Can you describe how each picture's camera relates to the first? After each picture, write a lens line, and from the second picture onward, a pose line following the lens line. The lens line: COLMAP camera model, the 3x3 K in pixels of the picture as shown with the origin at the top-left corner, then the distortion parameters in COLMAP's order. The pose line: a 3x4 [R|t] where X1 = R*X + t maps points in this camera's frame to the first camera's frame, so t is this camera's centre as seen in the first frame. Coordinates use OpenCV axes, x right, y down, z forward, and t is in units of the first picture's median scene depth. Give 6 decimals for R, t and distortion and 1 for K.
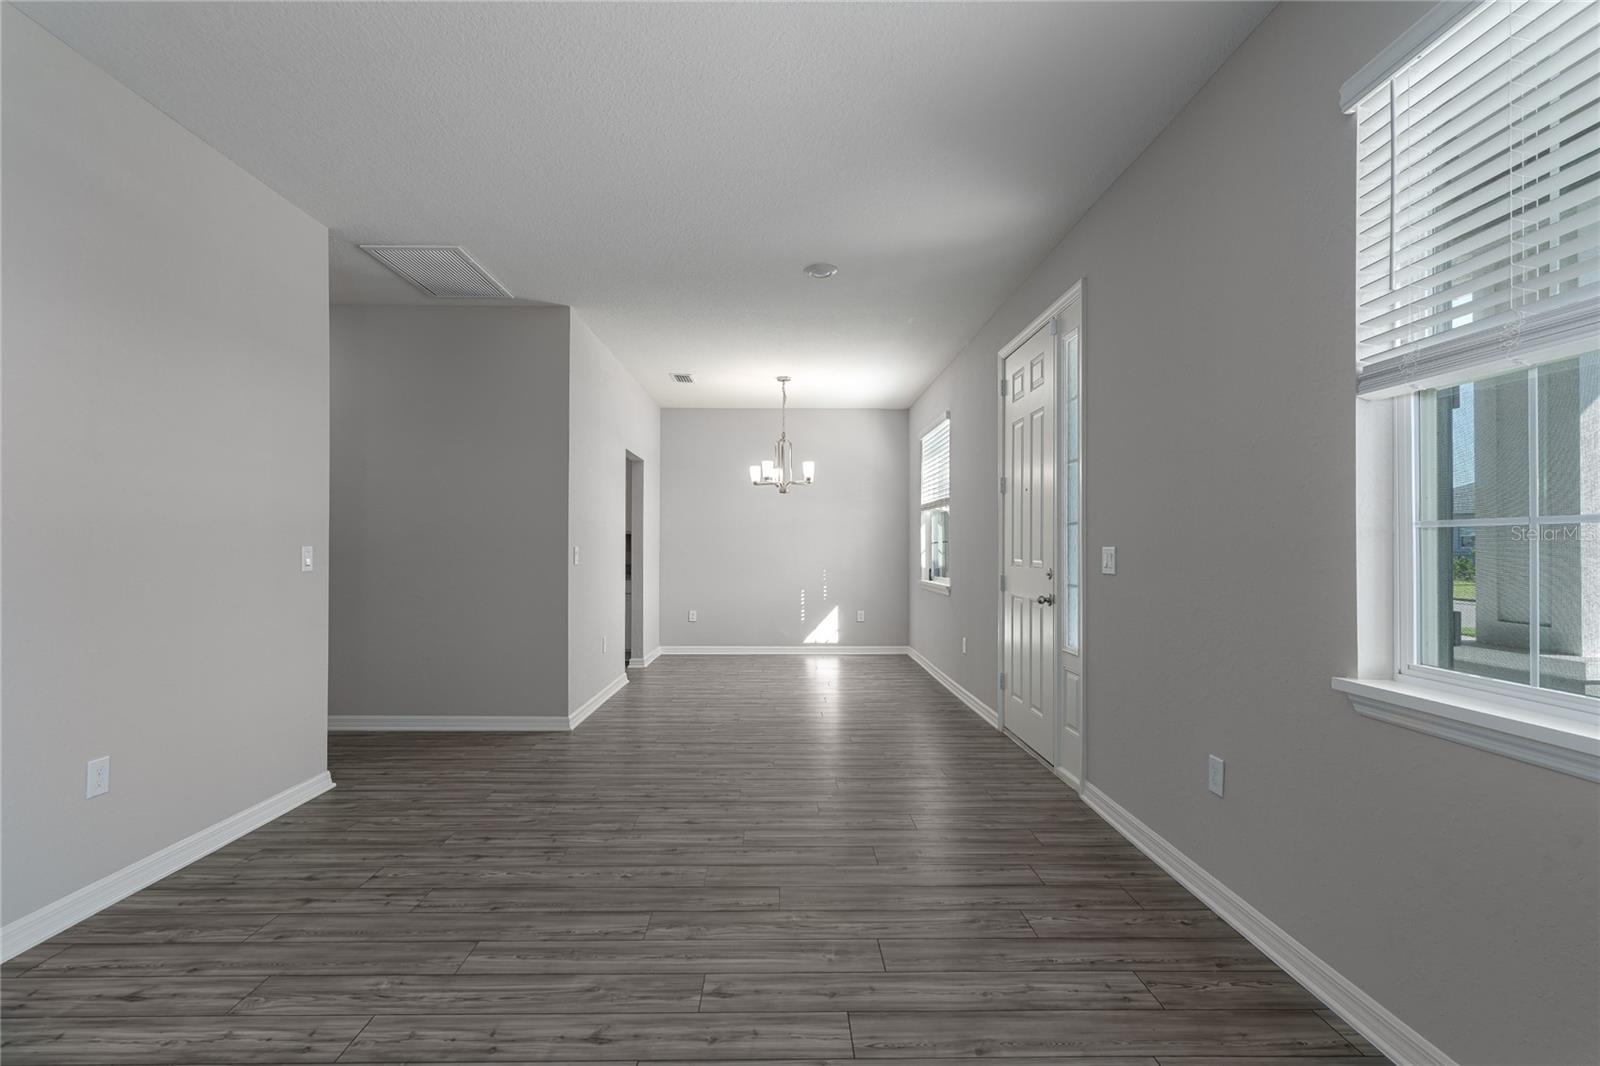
lens RADIAL K [[735.9, 0, 801.0], [0, 735.9, 540.3], [0, 0, 1]] dist [0.002055, 0.000464]
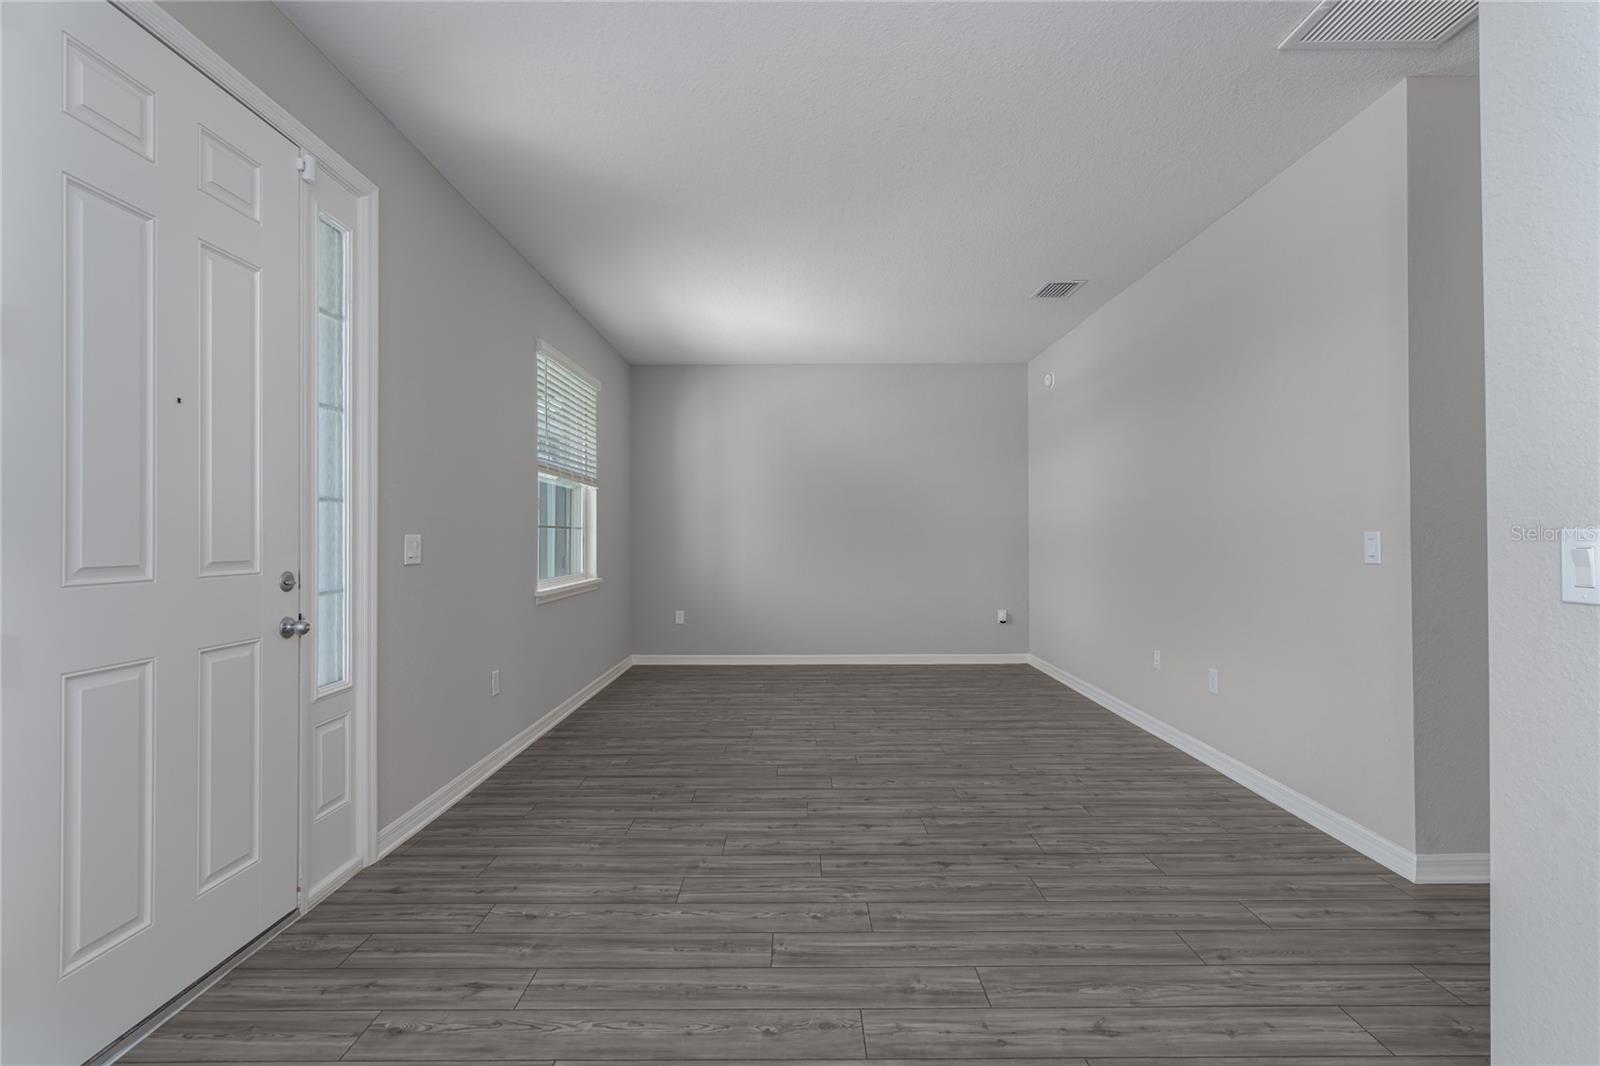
lens RADIAL K [[735.9, 0, 801.5], [0, 735.9, 529.7], [0, 0, 1]] dist [0.002055, 0.000464]
pose [[-0.999641, 0.001709, 0.026736, -0.098648], [0.001242, 0.999846, -0.017482, 0.020378], [-0.026761, -0.017442, -0.999490, 2.069554]]
